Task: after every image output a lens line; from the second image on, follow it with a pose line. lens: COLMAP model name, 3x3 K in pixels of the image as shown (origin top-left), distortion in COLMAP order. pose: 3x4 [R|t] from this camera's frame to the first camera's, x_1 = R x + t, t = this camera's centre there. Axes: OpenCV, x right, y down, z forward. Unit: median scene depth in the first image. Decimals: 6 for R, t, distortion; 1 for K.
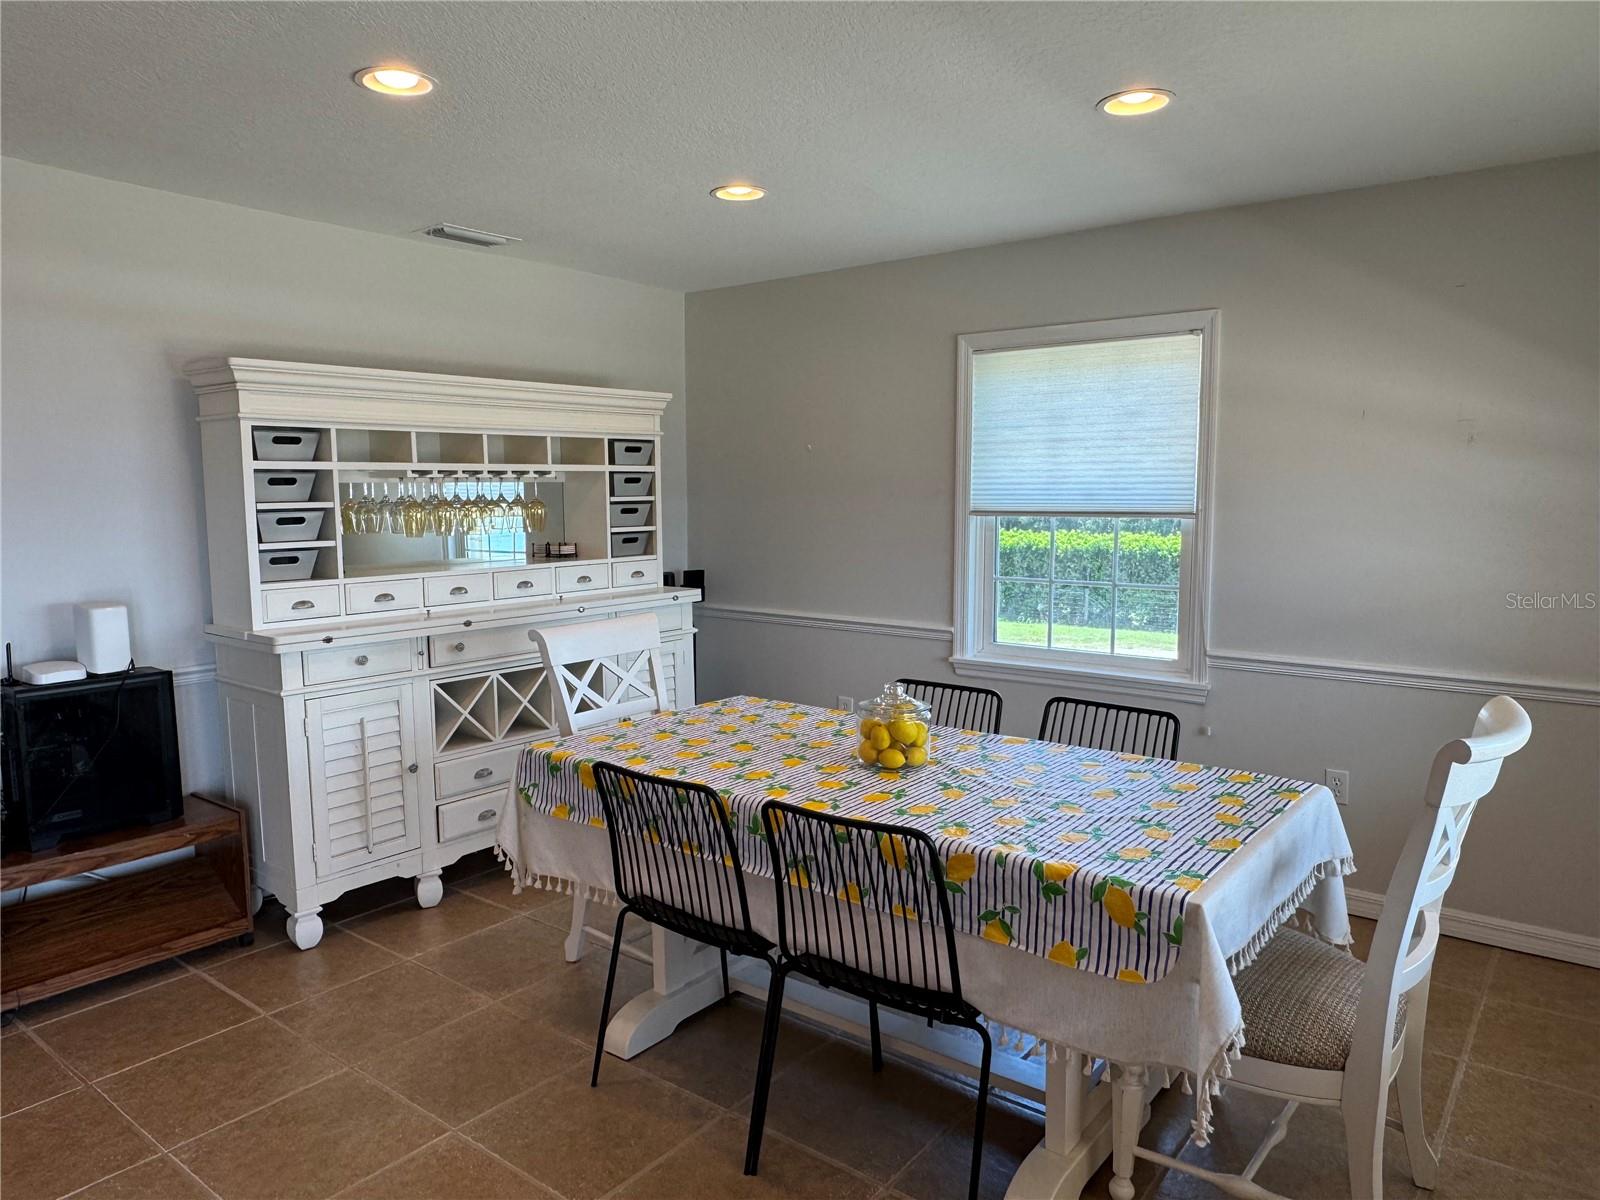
lens RADIAL K [[1089.1, 0, 793.2], [0, 1089.1, 583.7], [0, 0, 1]] dist [0.017686, -0.002501]
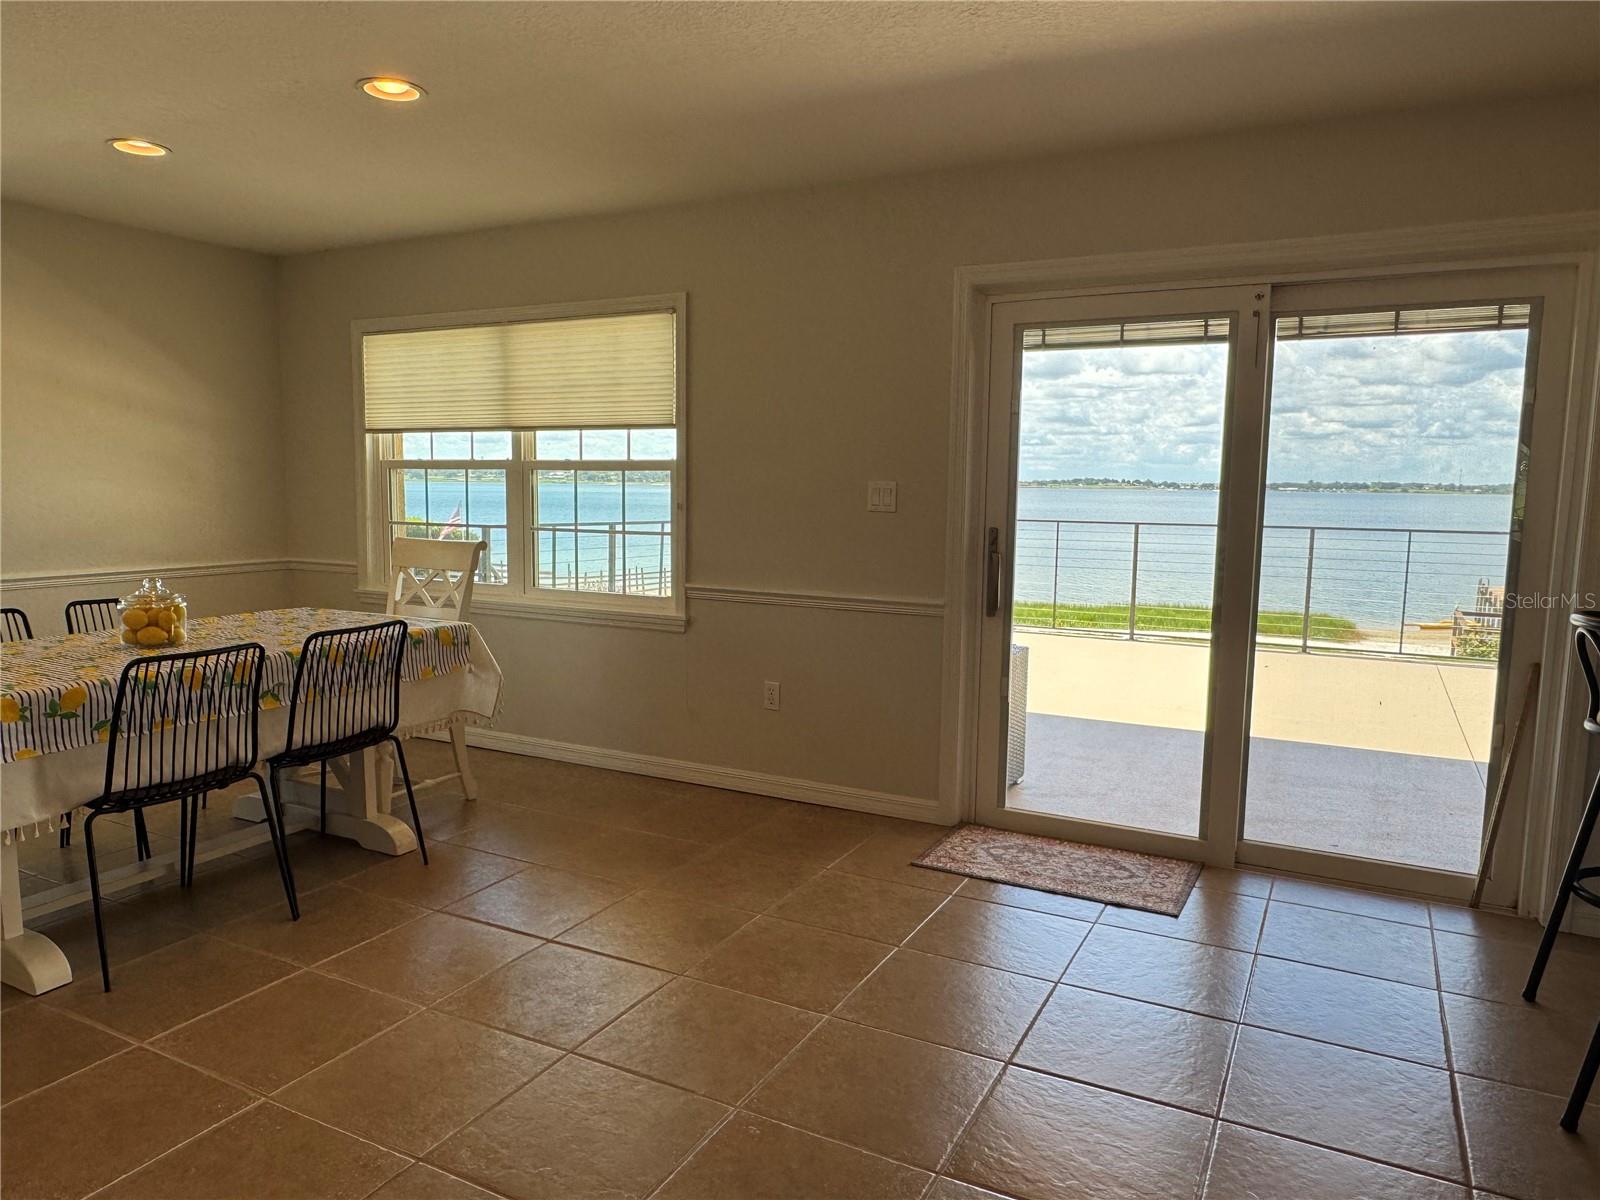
lens RADIAL K [[1089.1, 0, 794.1], [0, 1089.1, 600.8], [0, 0, 1]] dist [0.017686, -0.002501]
pose [[-0.182148, -0.102769, 0.977886, -1.171627], [0.090478, 0.988552, 0.120743, 0.032572], [-0.979099, 0.110470, -0.170765, 0.479480]]
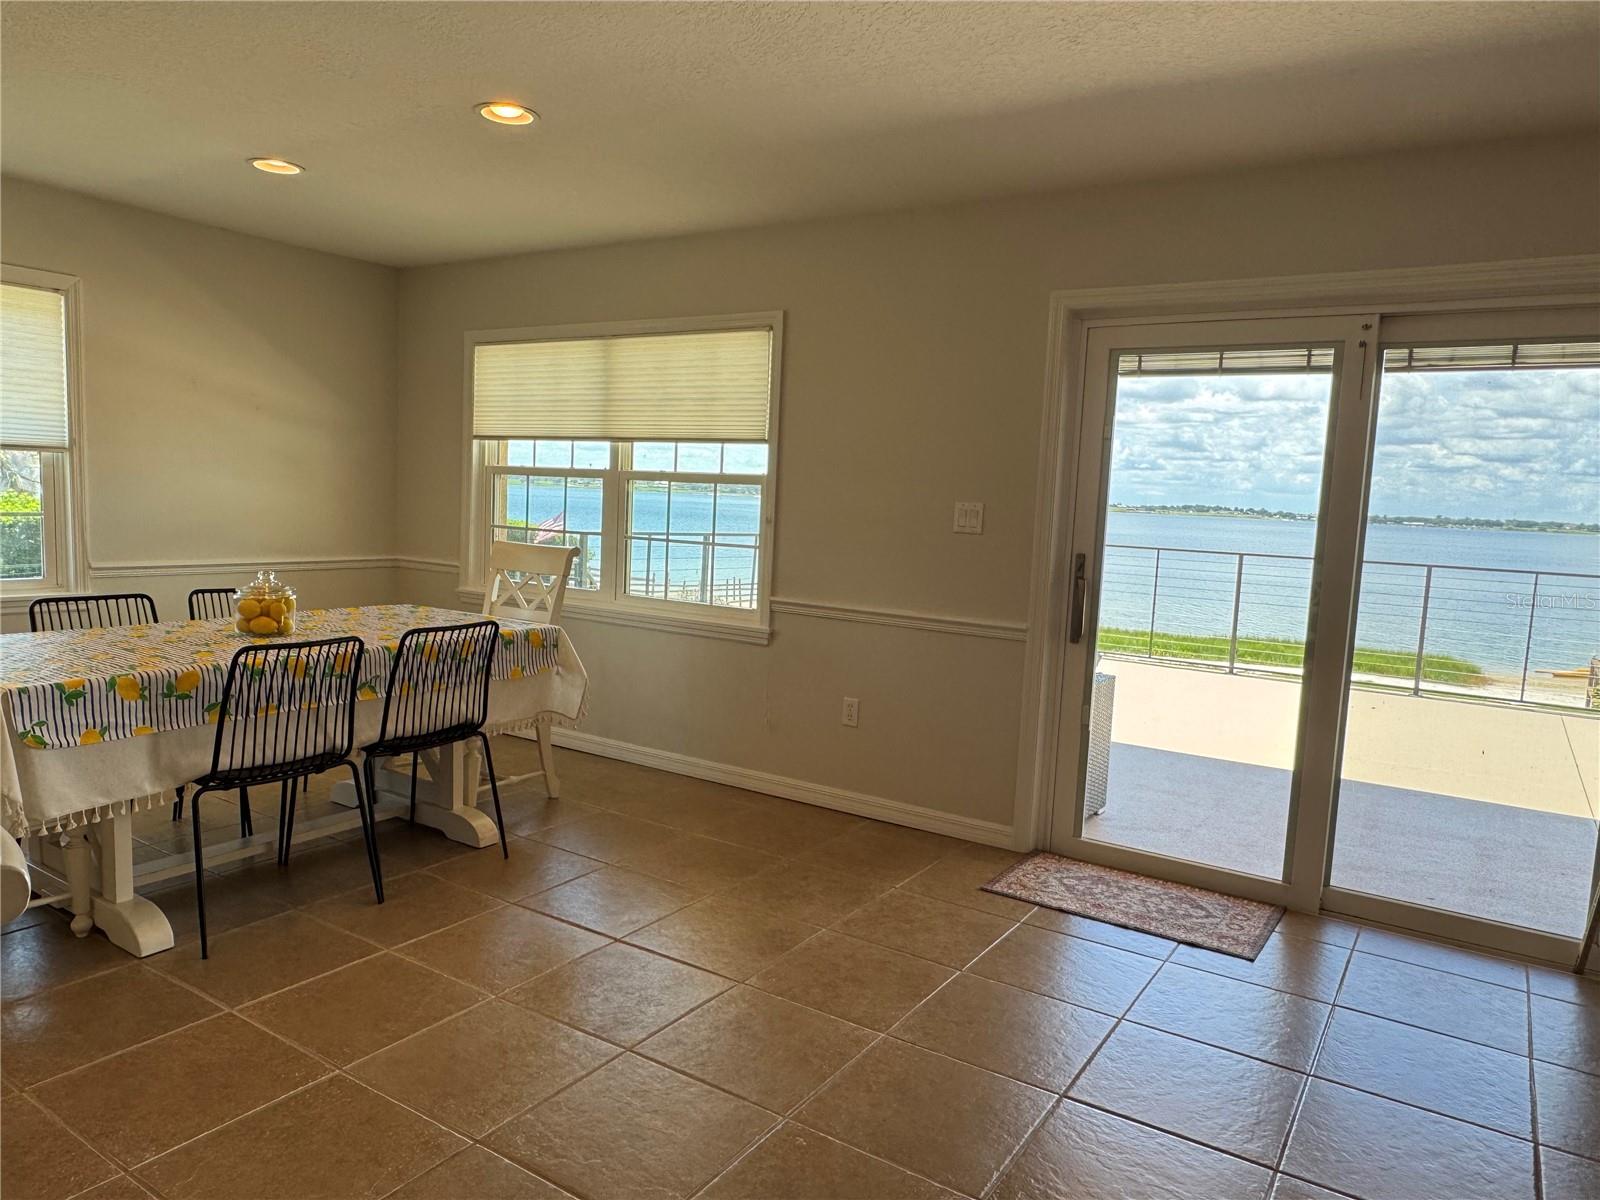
lens RADIAL K [[1089.1, 0, 797.3], [0, 1089.1, 601.1], [0, 0, 1]] dist [0.017686, -0.002501]
pose [[-0.093007, -0.095547, 0.991070, -1.185789], [0.057405, 0.993215, 0.101141, 0.031145], [-0.994009, 0.066299, -0.086891, 0.461131]]
